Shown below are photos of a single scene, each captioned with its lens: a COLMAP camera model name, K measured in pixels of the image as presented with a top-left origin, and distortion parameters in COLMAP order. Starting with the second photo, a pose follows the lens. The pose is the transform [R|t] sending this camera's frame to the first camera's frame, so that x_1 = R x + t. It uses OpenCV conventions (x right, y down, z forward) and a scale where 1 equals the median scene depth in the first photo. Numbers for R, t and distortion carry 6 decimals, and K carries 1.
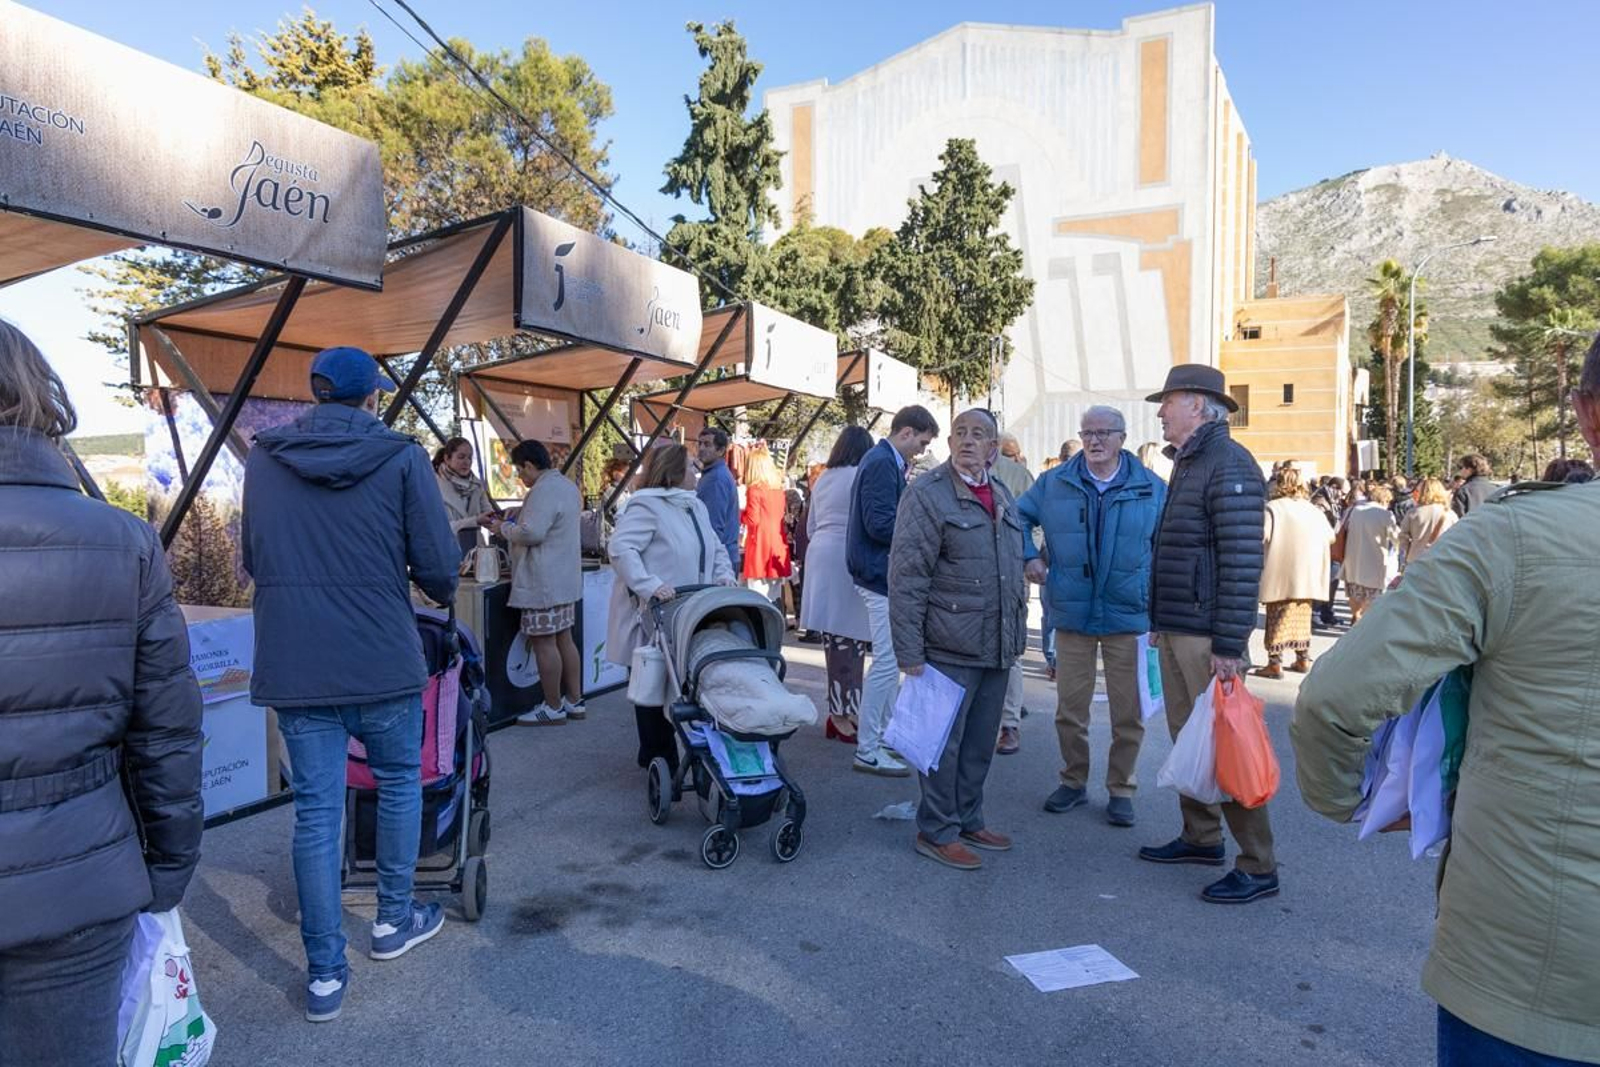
lens RADIAL K [[1100.6, 0, 798.1], [0, 1100.6, 540.2], [0, 0, 1]] dist [-0.008628, 0.001717]
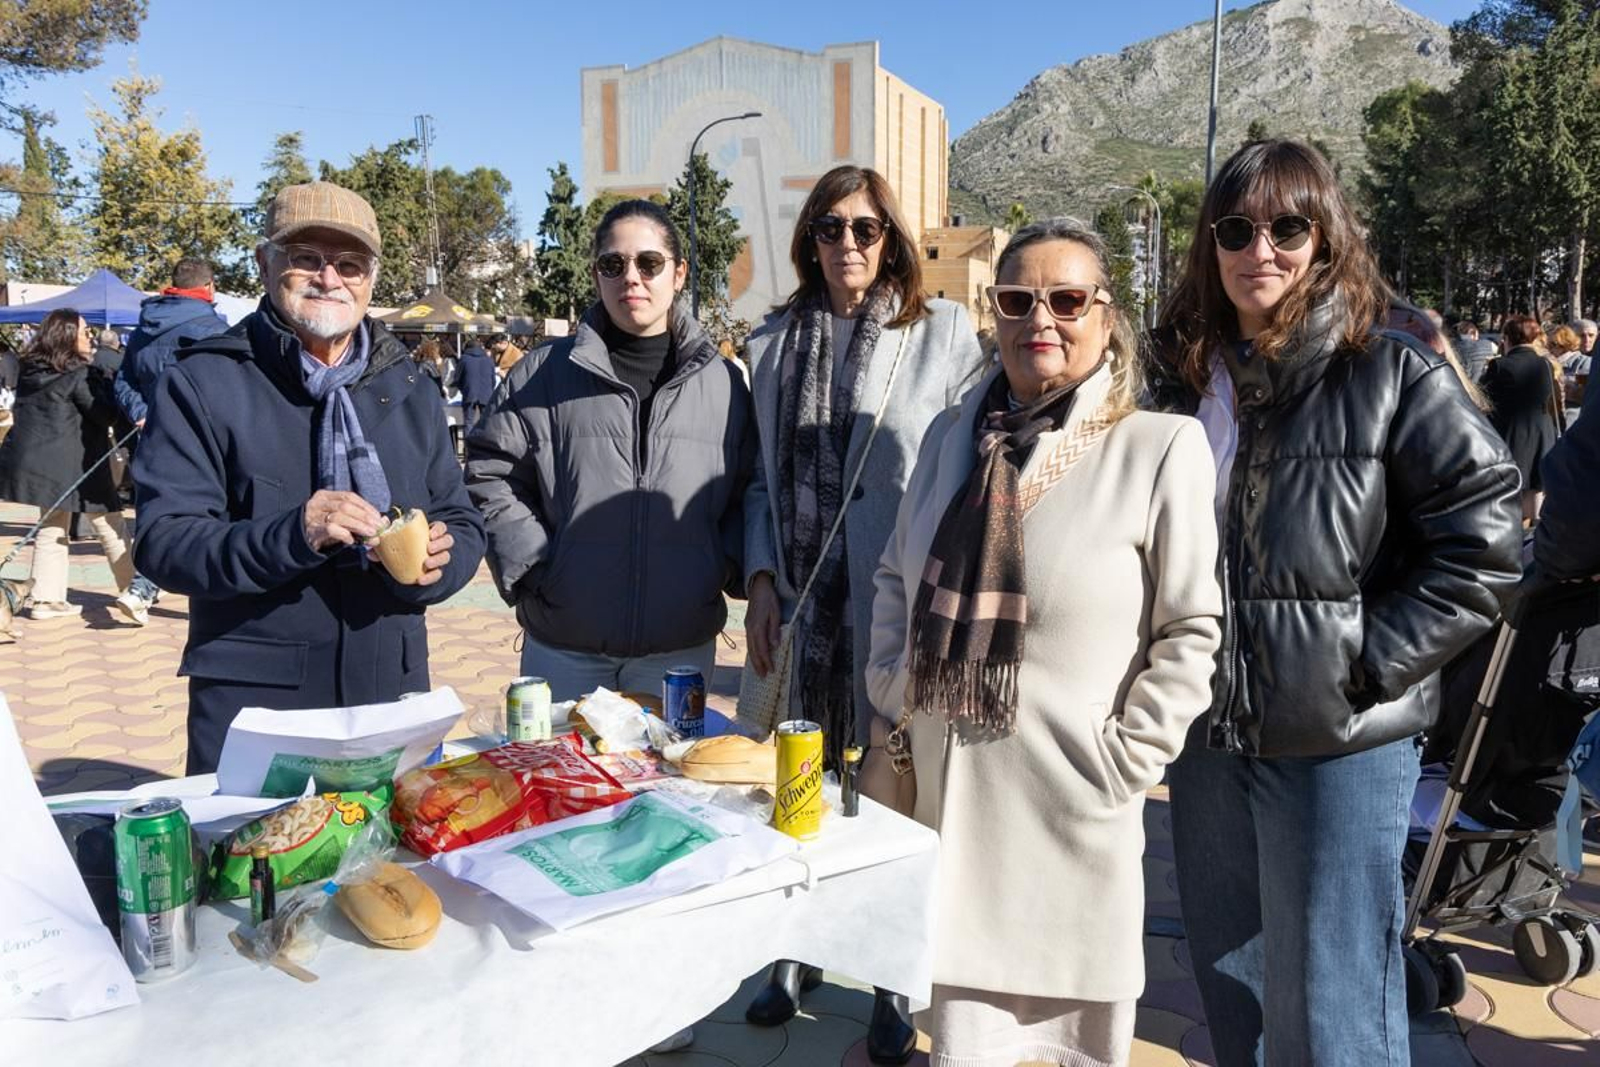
lens RADIAL K [[1311.7, 0, 783.8], [0, 1311.7, 538.8], [0, 0, 1]] dist [-0.008602, -0.001164]
pose [[0.993674, -0.017527, 0.110928, 0.043024], [0.008206, 0.996438, 0.083928, 0.055683], [-0.112004, -0.082487, 0.990278, -1.030588]]
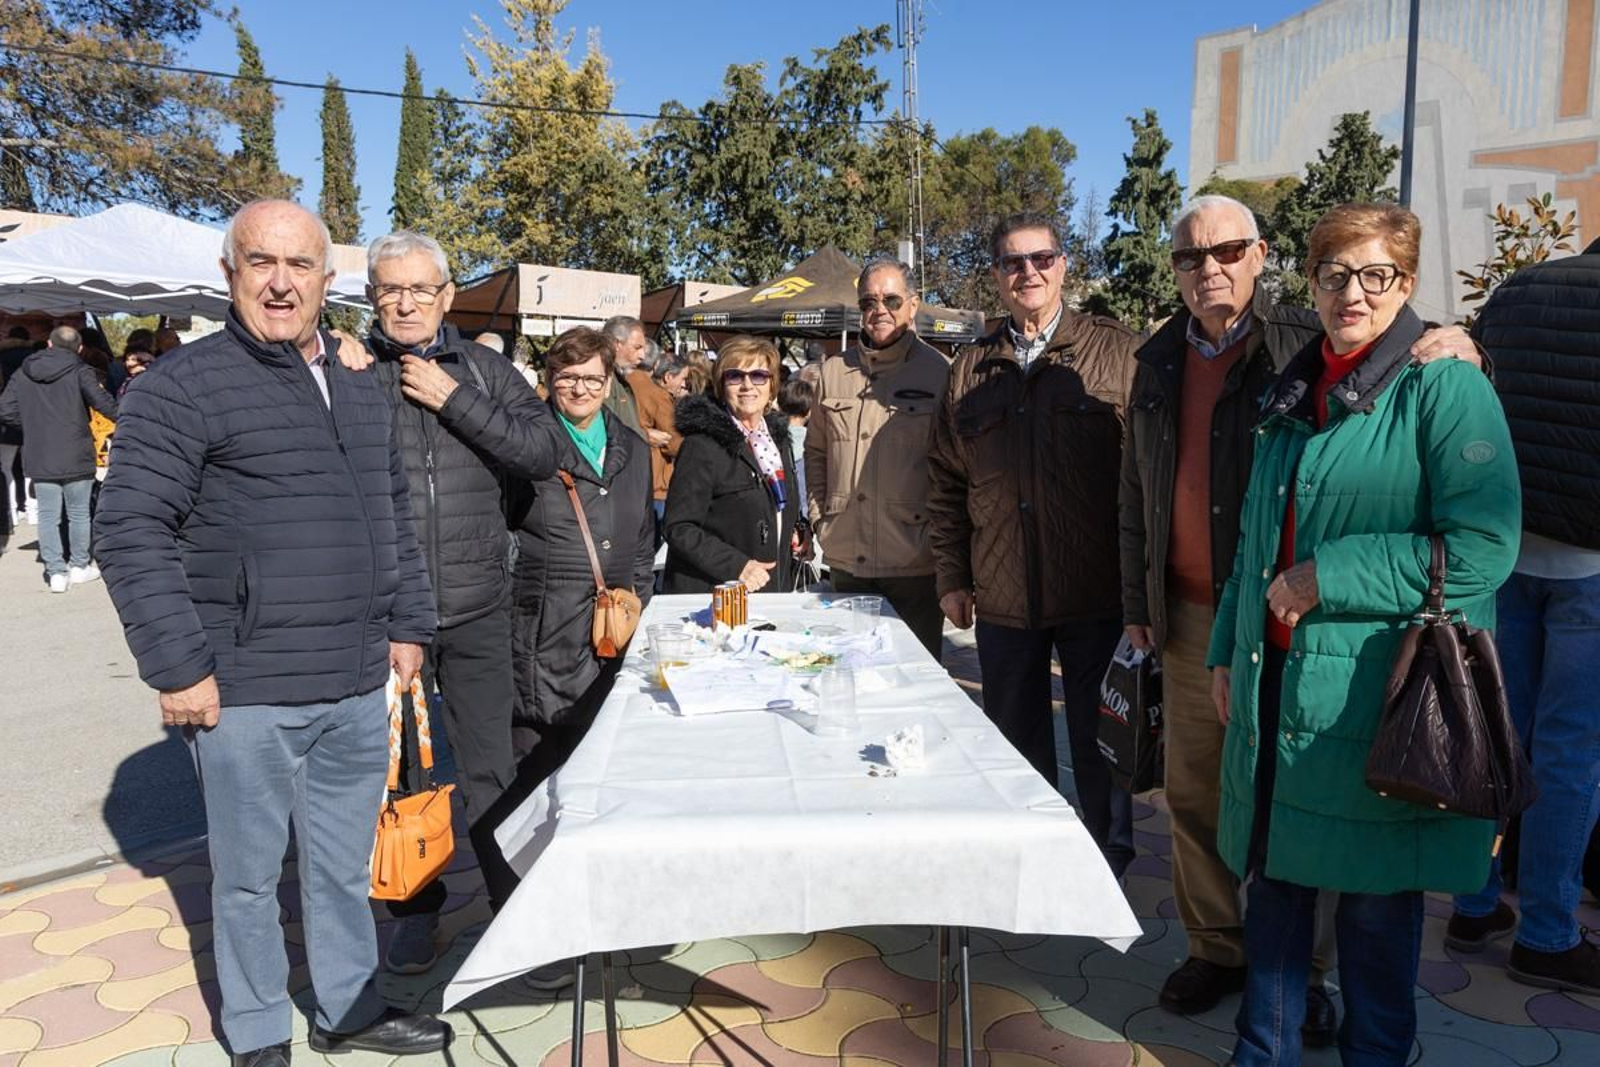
lens RADIAL K [[1259.9, 0, 785.4], [0, 1259.9, 527.8], [0, 0, 1]] dist [-0.001048, 0.000853]
pose [[0.941370, 0.049808, -0.333679, 0.041975], [-0.032064, 0.997774, 0.058477, 0.030283], [0.335849, -0.044350, 0.940871, -0.522942]]
